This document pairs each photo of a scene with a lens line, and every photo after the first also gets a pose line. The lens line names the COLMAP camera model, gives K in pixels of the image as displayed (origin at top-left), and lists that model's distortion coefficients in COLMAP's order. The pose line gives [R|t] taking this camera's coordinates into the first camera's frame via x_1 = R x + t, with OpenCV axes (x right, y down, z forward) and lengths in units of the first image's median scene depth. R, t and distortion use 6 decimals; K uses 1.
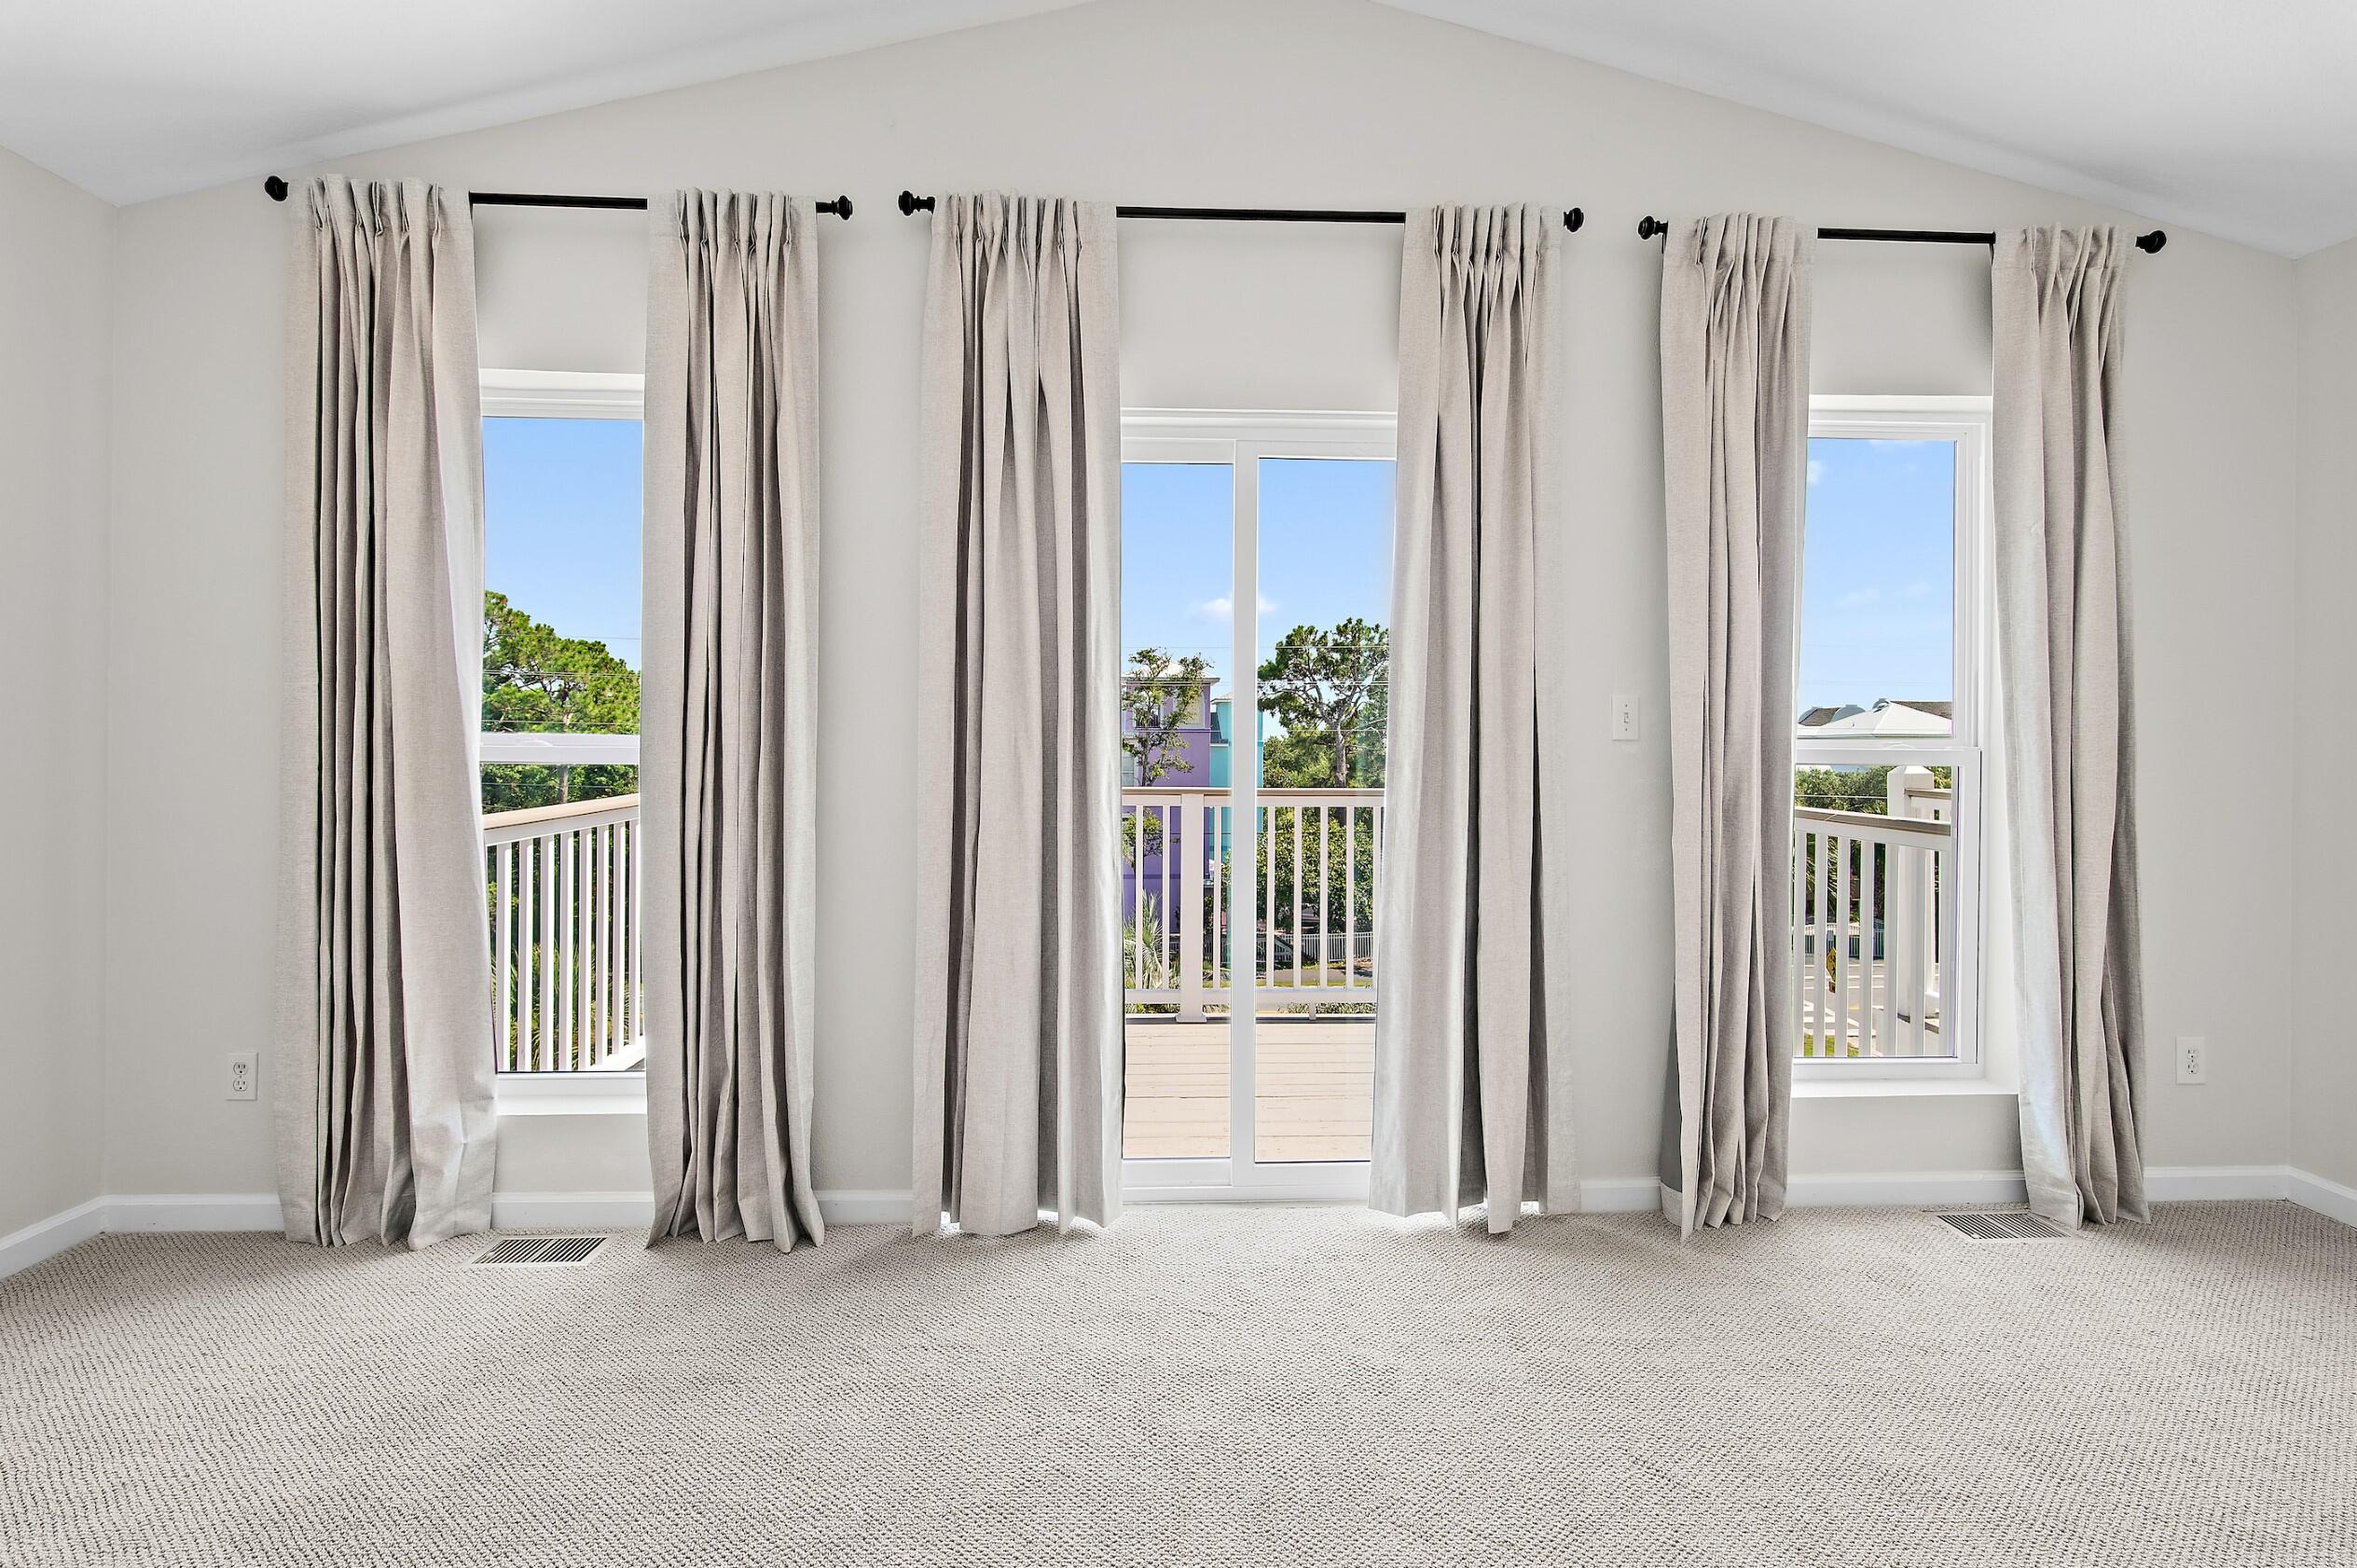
lens RADIAL K [[1145.2, 0, 1162.5], [0, 1145.2, 800.5], [0, 0, 1]] dist [0.000802, 0.000002]
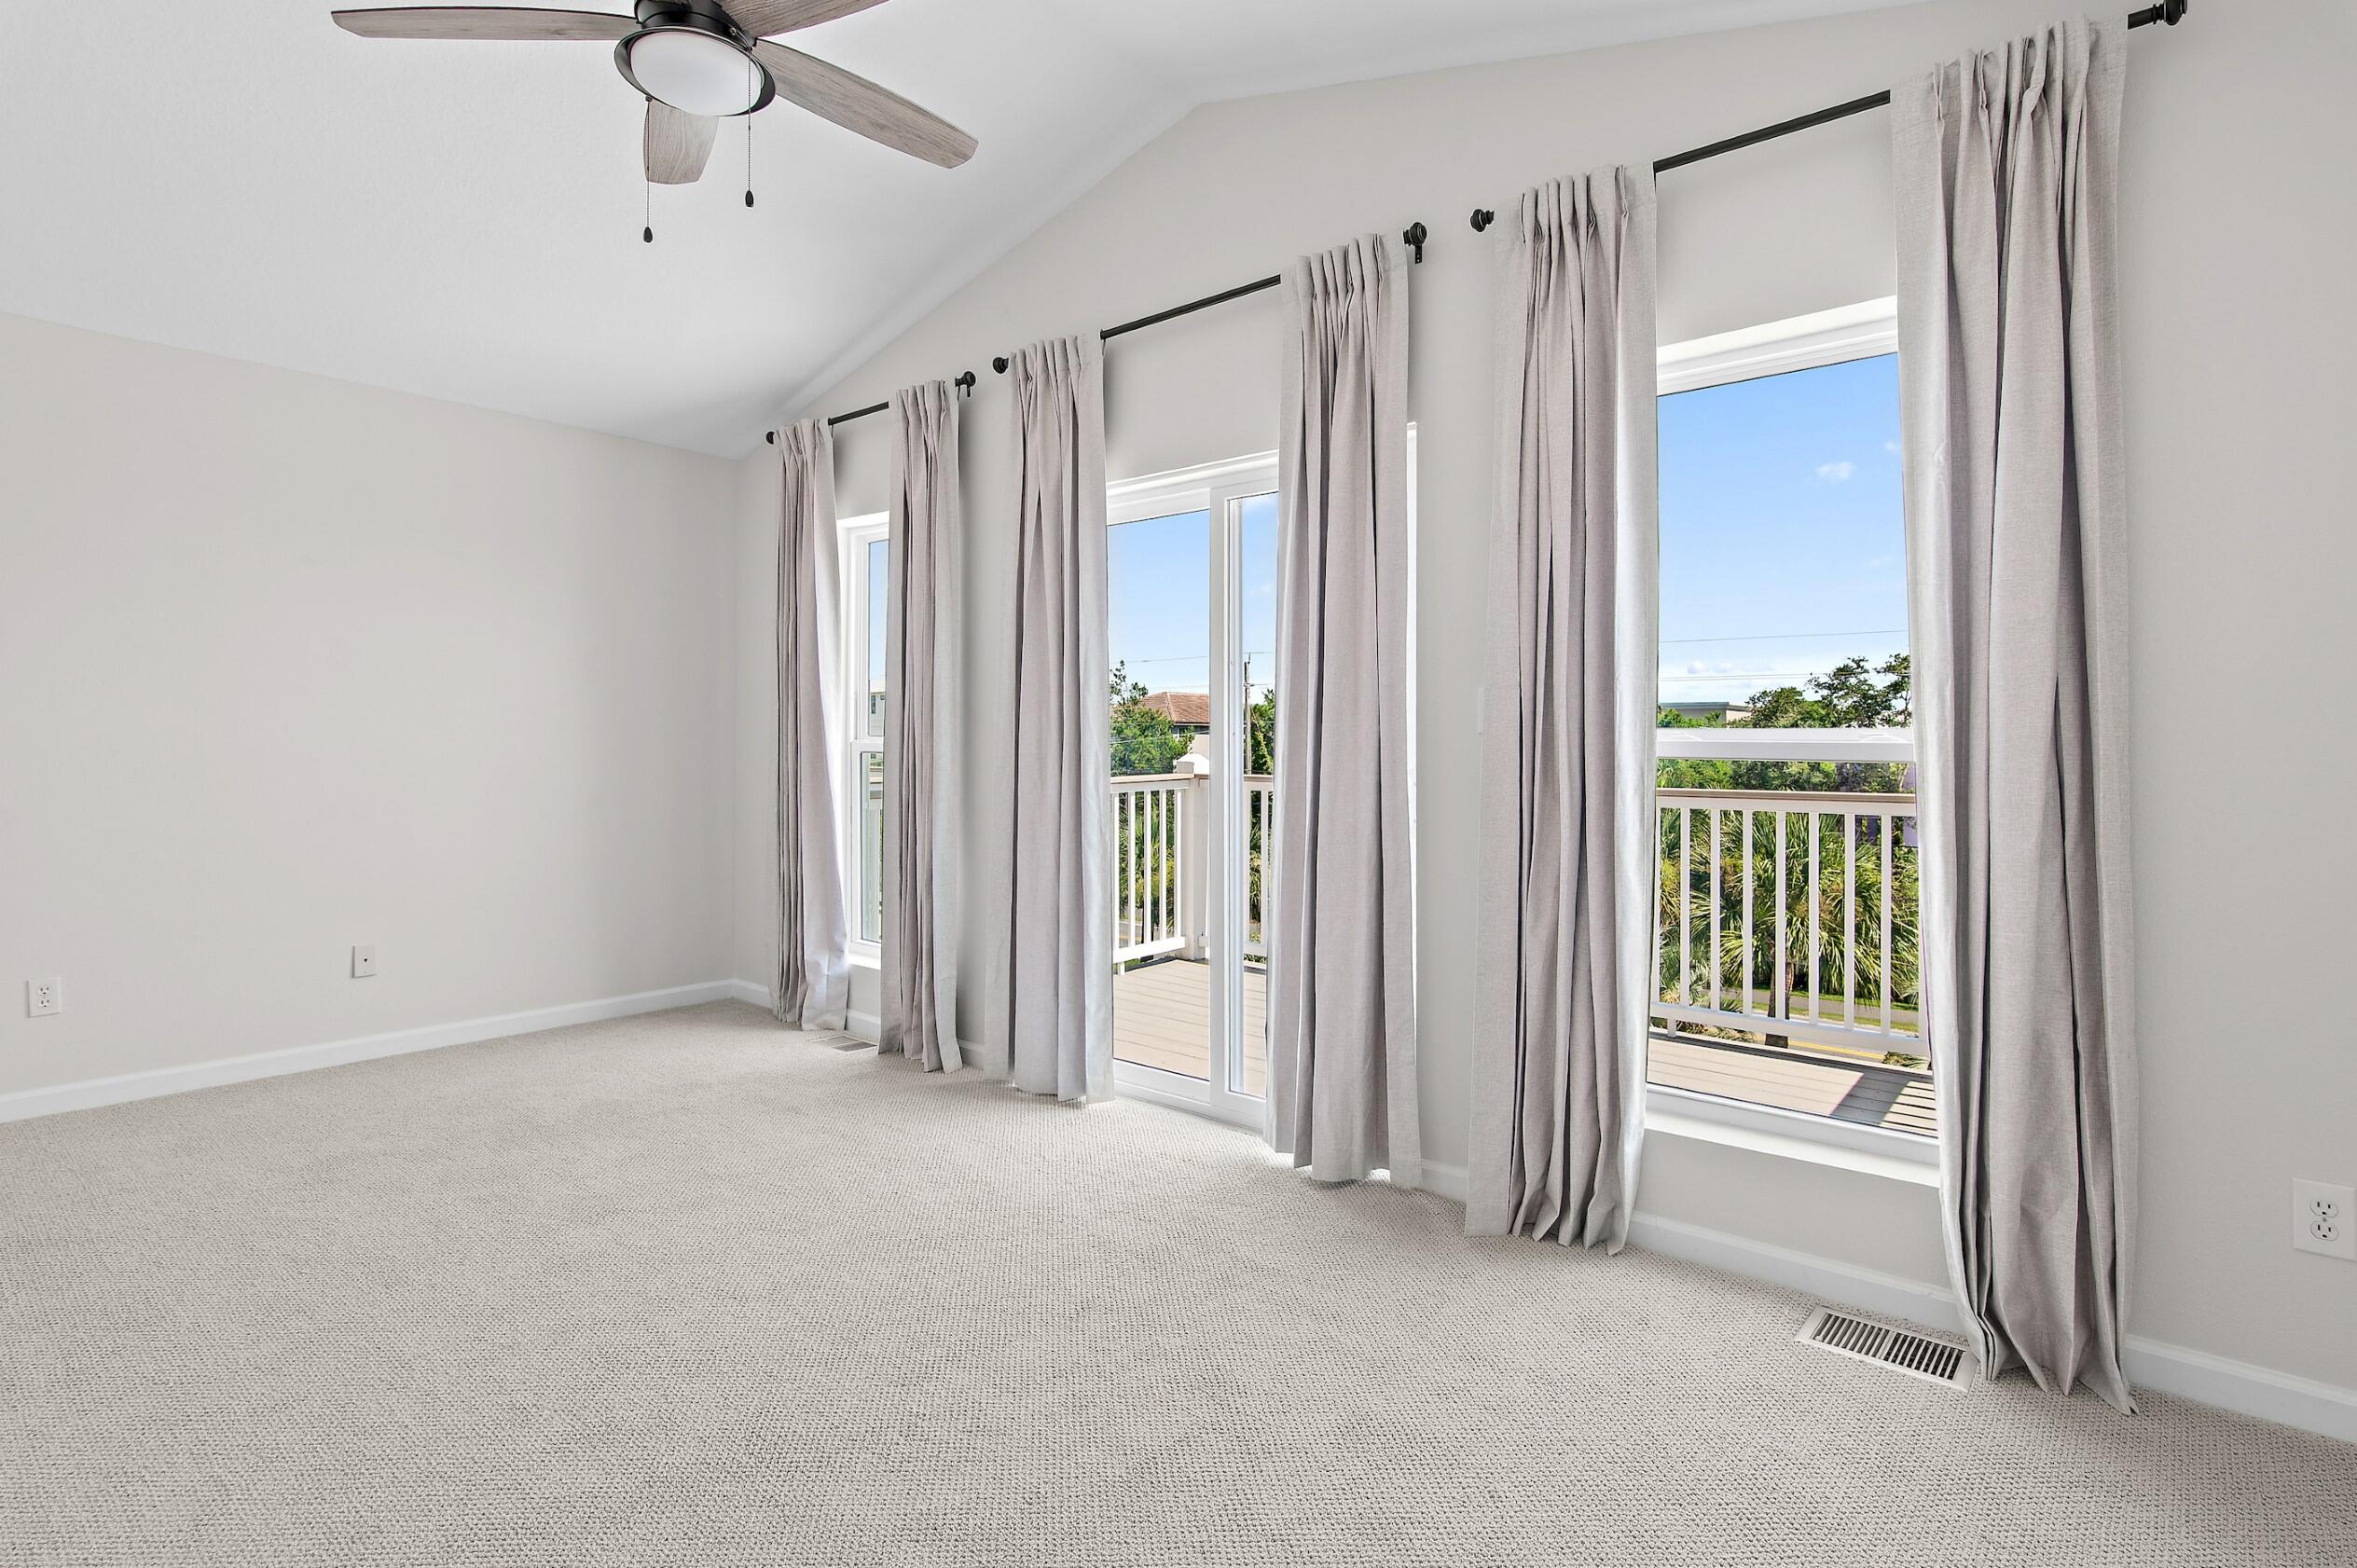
lens RADIAL K [[1145.2, 0, 1162.5], [0, 1145.2, 800.5], [0, 0, 1]] dist [0.000802, 0.000002]
pose [[0.734535, 0.031819, -0.677824, 0.912268], [-0.023273, 0.999494, 0.021699, -0.010546], [0.678171, -0.000164, 0.734904, 0.080928]]
